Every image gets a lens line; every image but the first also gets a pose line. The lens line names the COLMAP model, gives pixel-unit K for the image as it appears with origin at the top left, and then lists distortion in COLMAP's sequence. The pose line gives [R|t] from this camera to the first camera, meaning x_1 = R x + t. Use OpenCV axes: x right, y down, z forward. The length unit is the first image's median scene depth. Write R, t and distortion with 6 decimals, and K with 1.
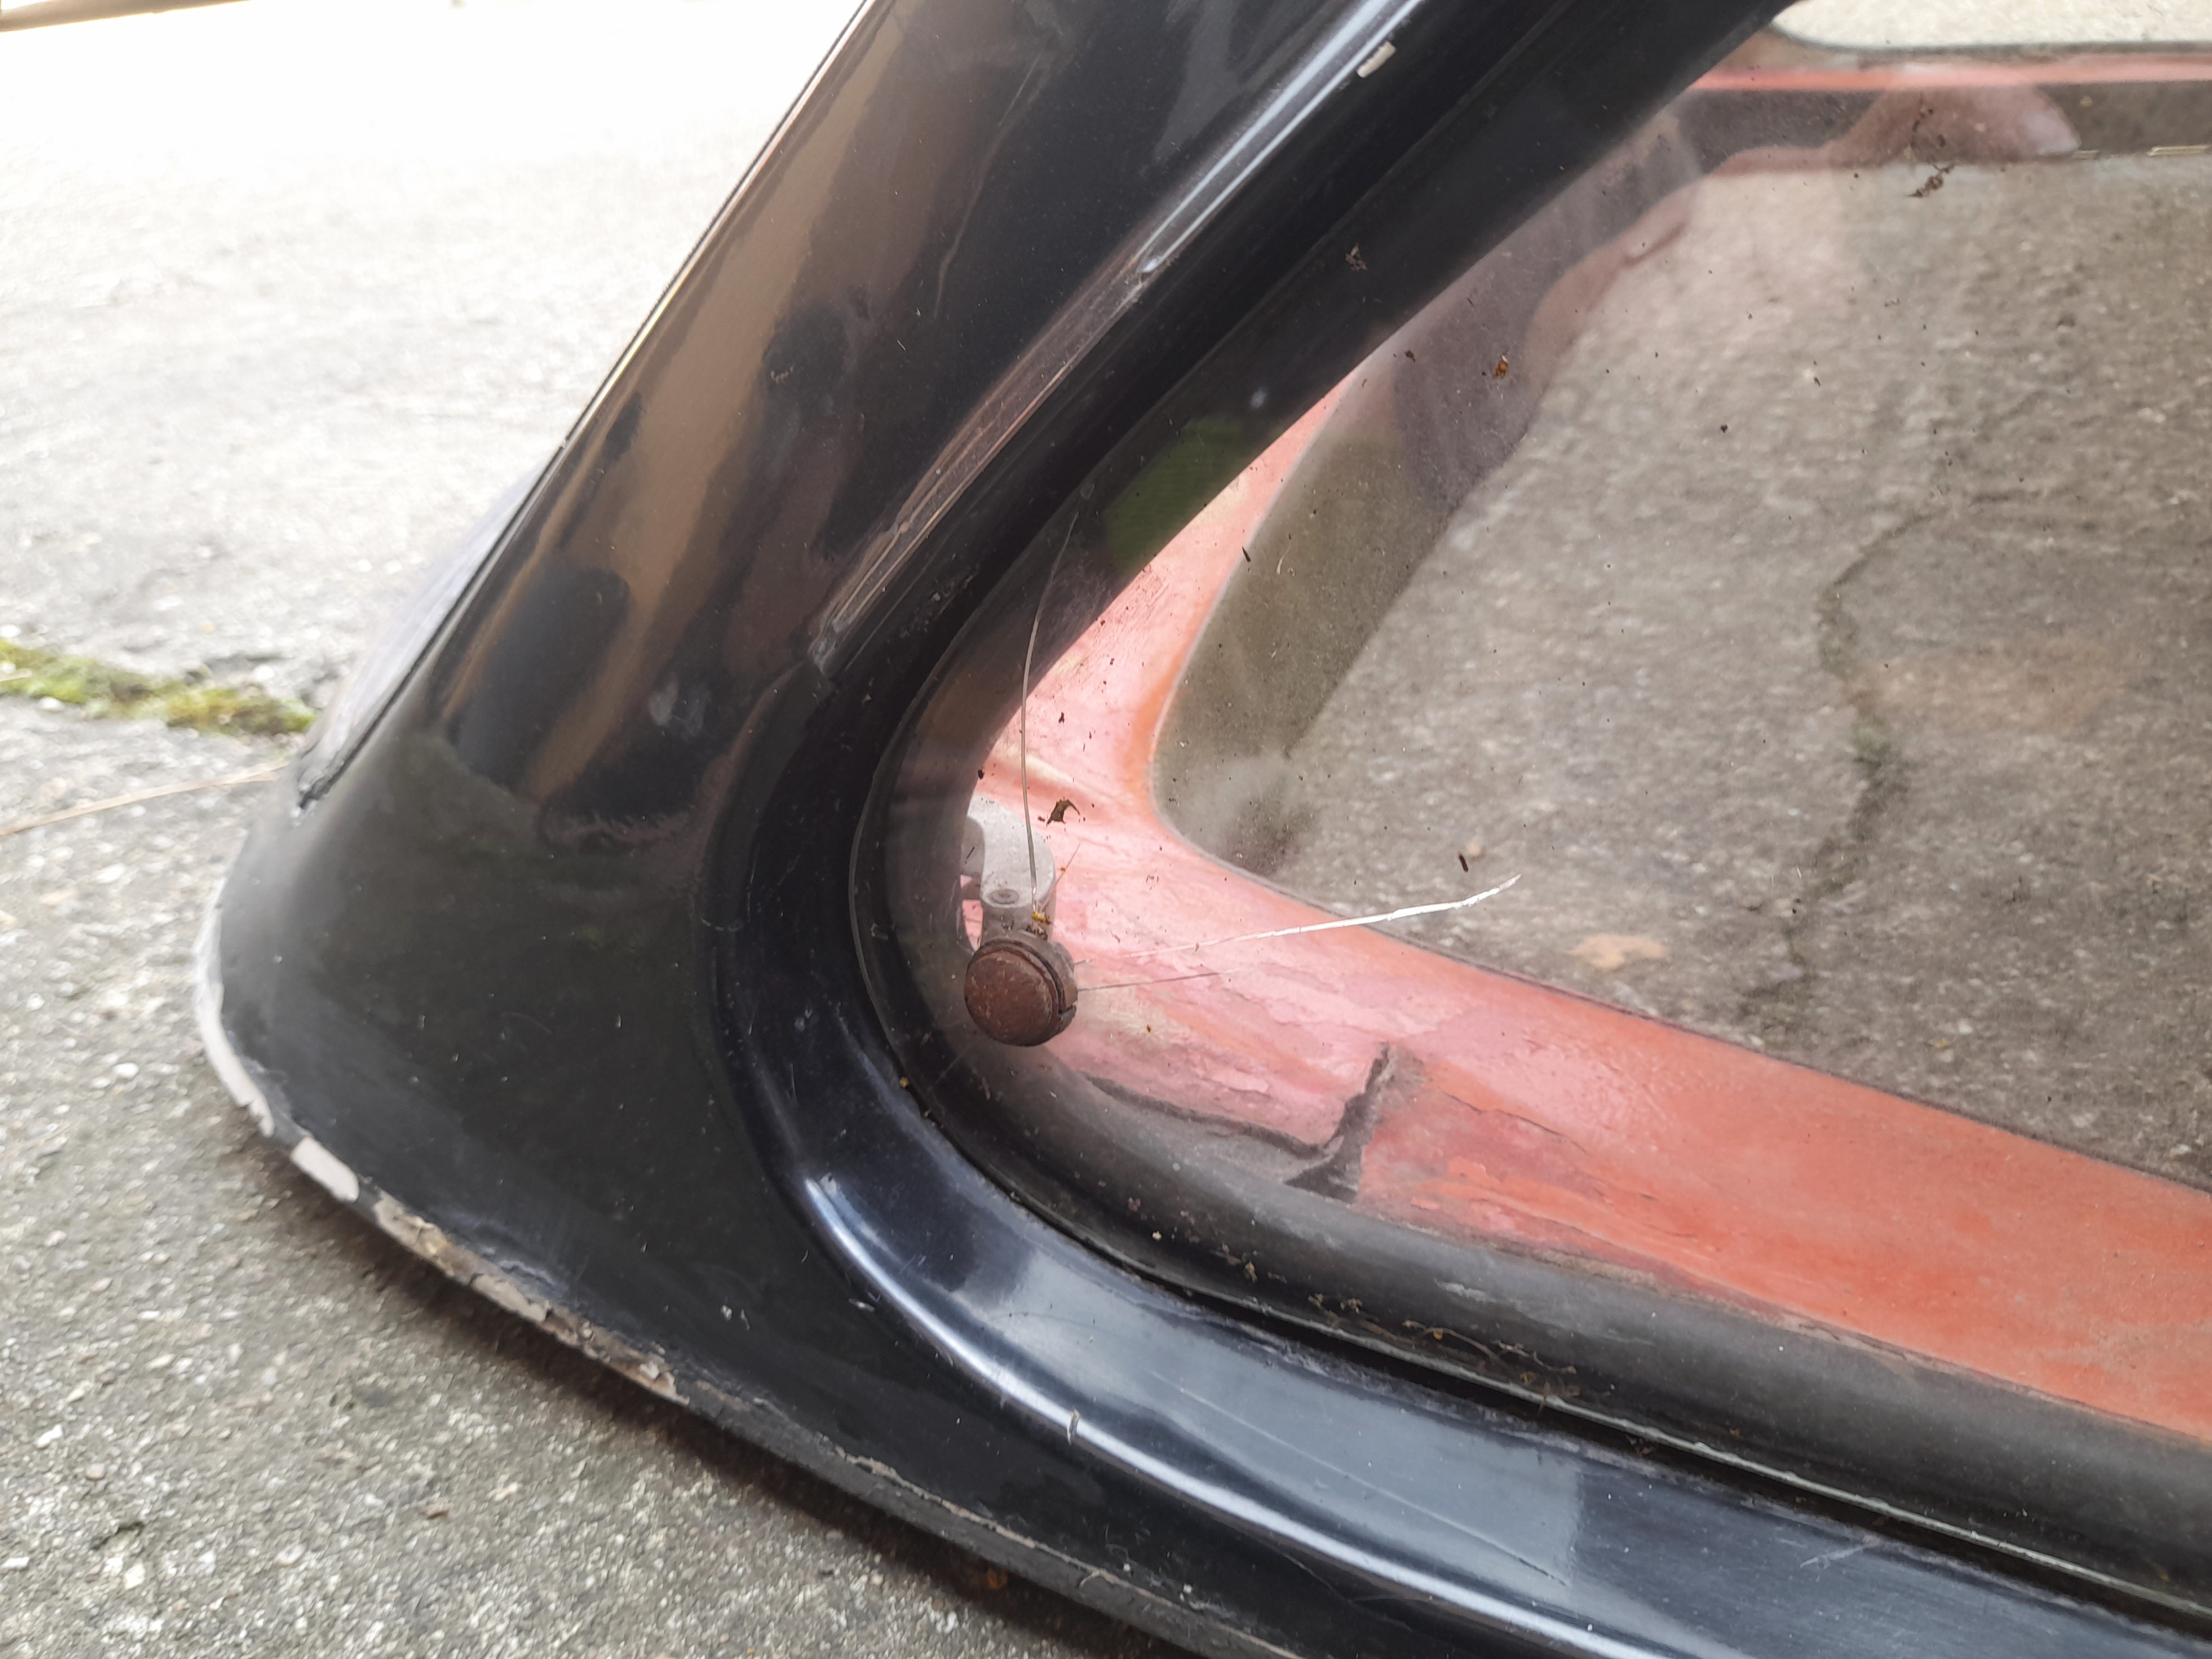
lens RADIAL K [[1496.8, 0, 1111.9], [0, 1496.8, 832.8], [0, 0, 1]] dist [0.000641, -0.022210]
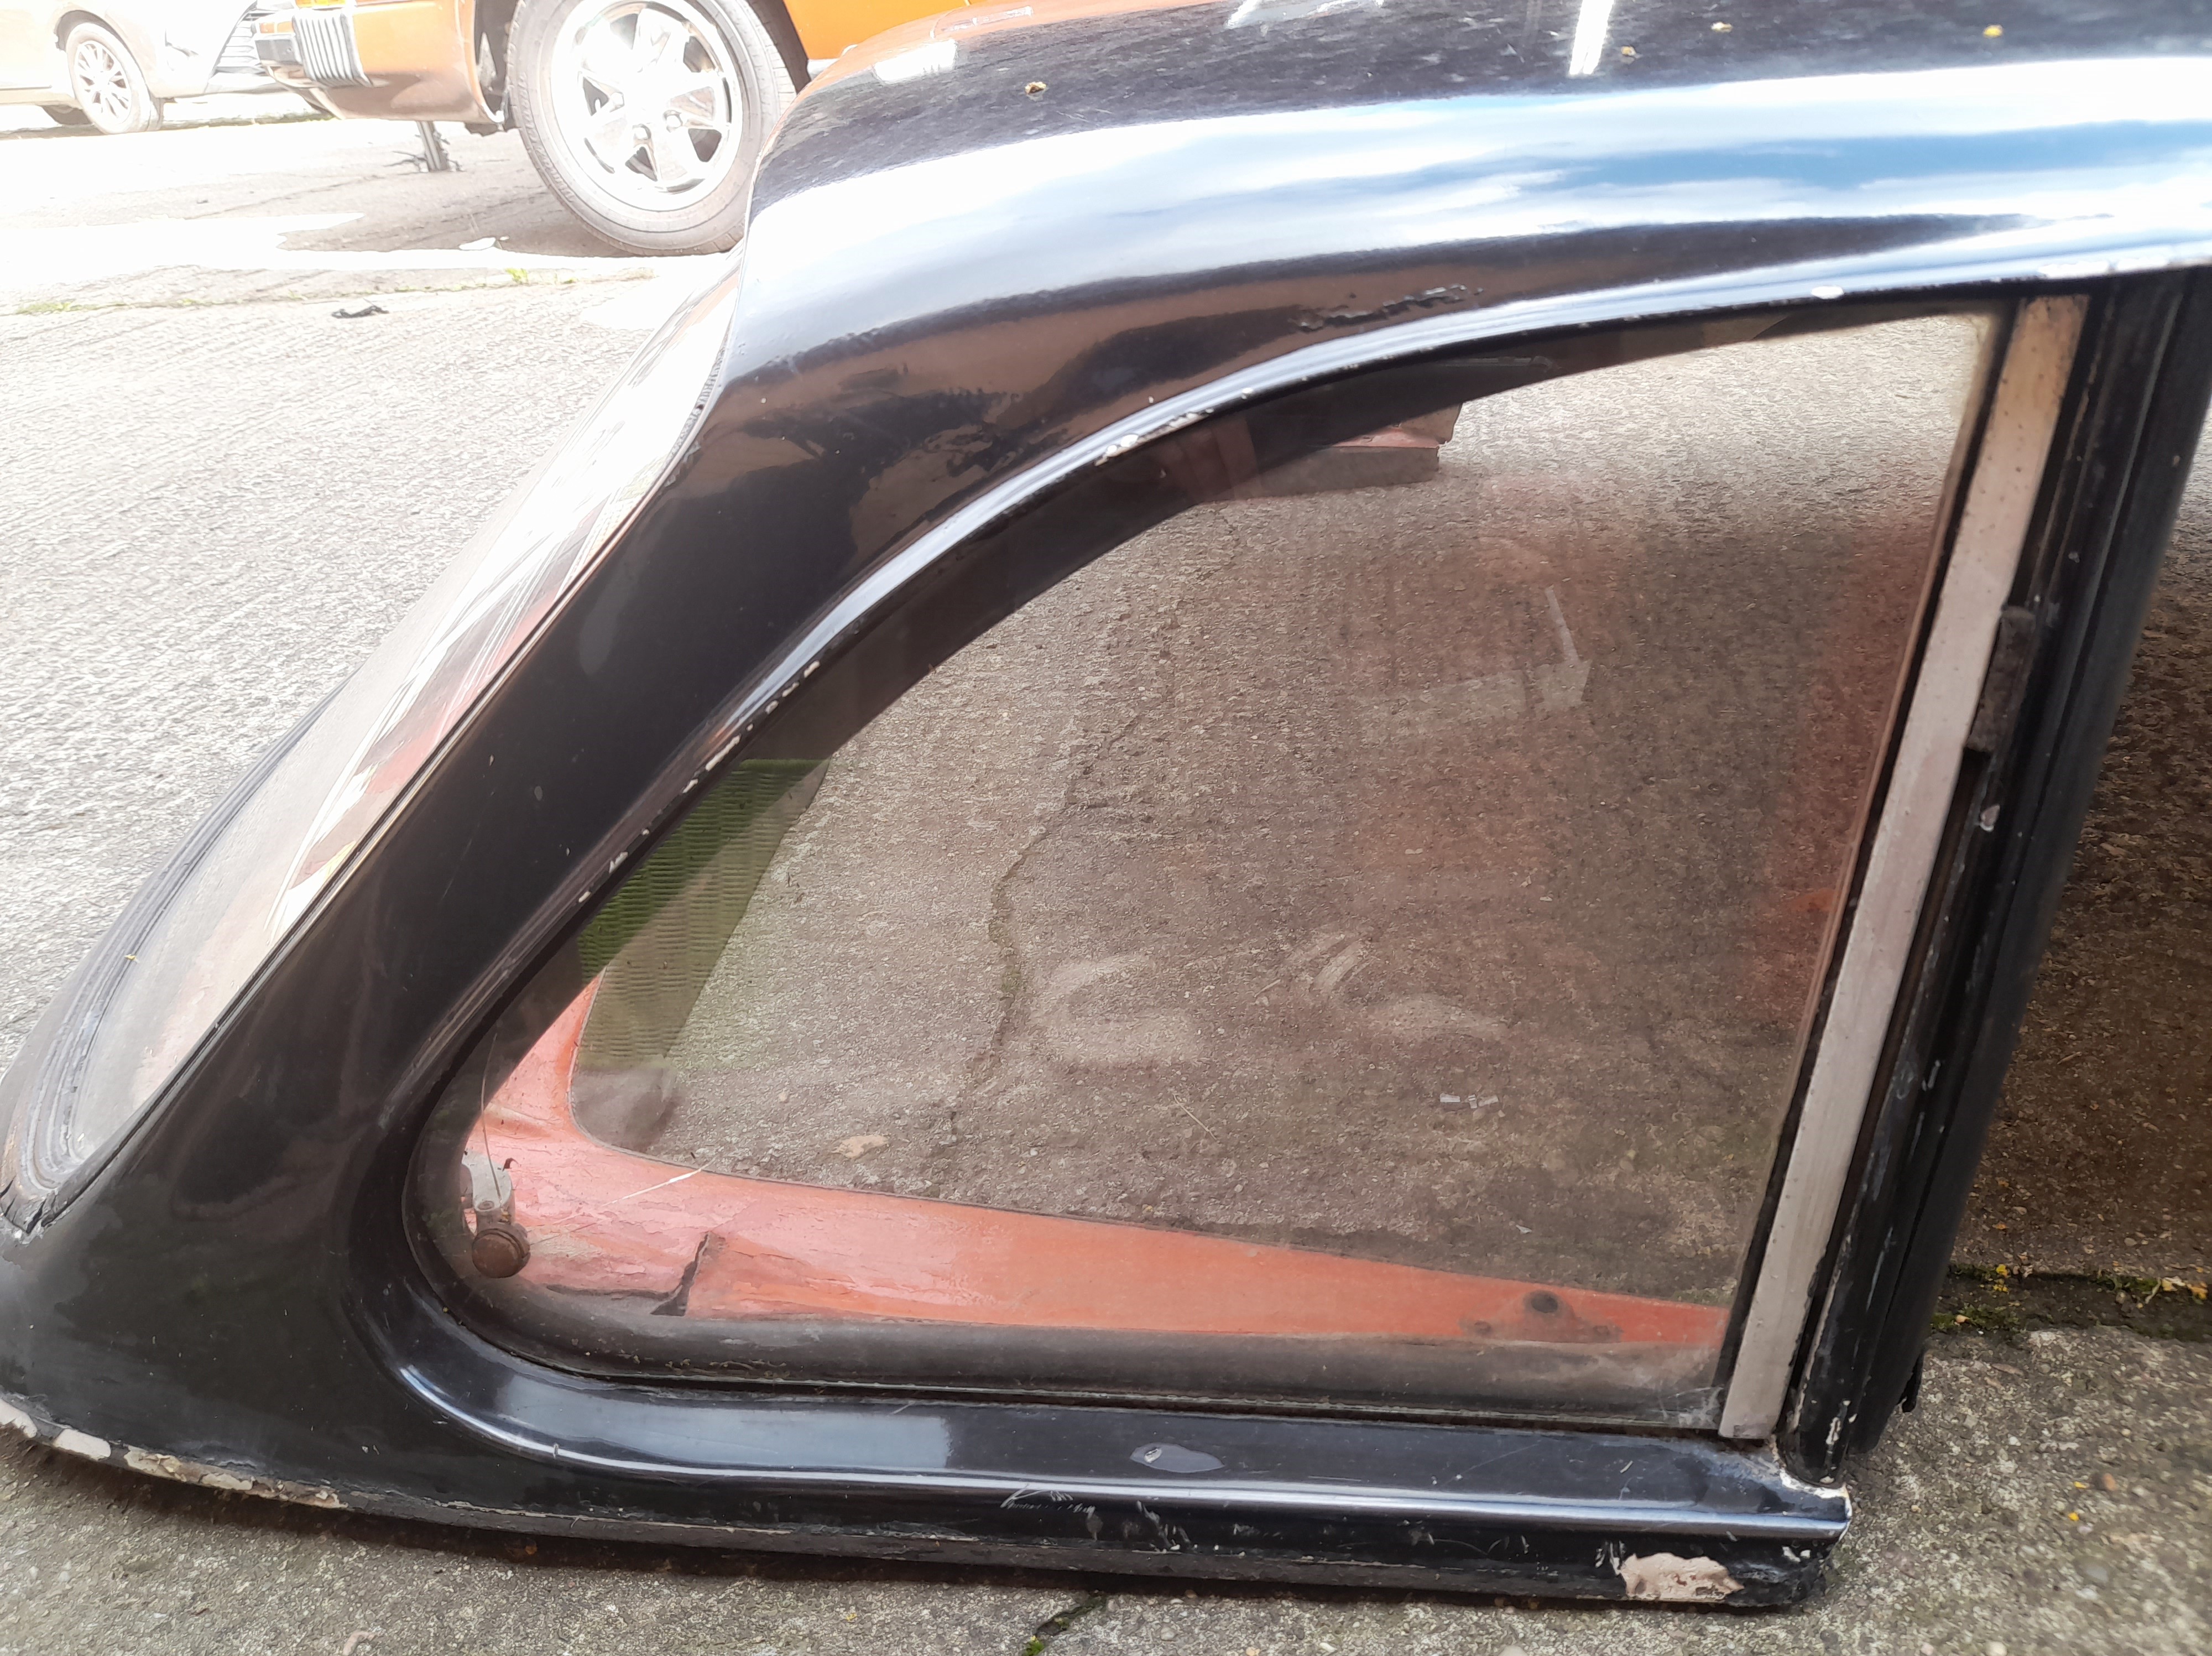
lens RADIAL K [[1496.9, 0, 1111.9], [0, 1496.9, 831.3], [0, 0, 1]] dist [0.000641, -0.022210]
pose [[0.933043, -0.136505, 0.332861, 0.106745], [0.169364, 0.982946, -0.071641, -0.156458], [-0.317406, 0.123219, 0.940250, -1.158339]]
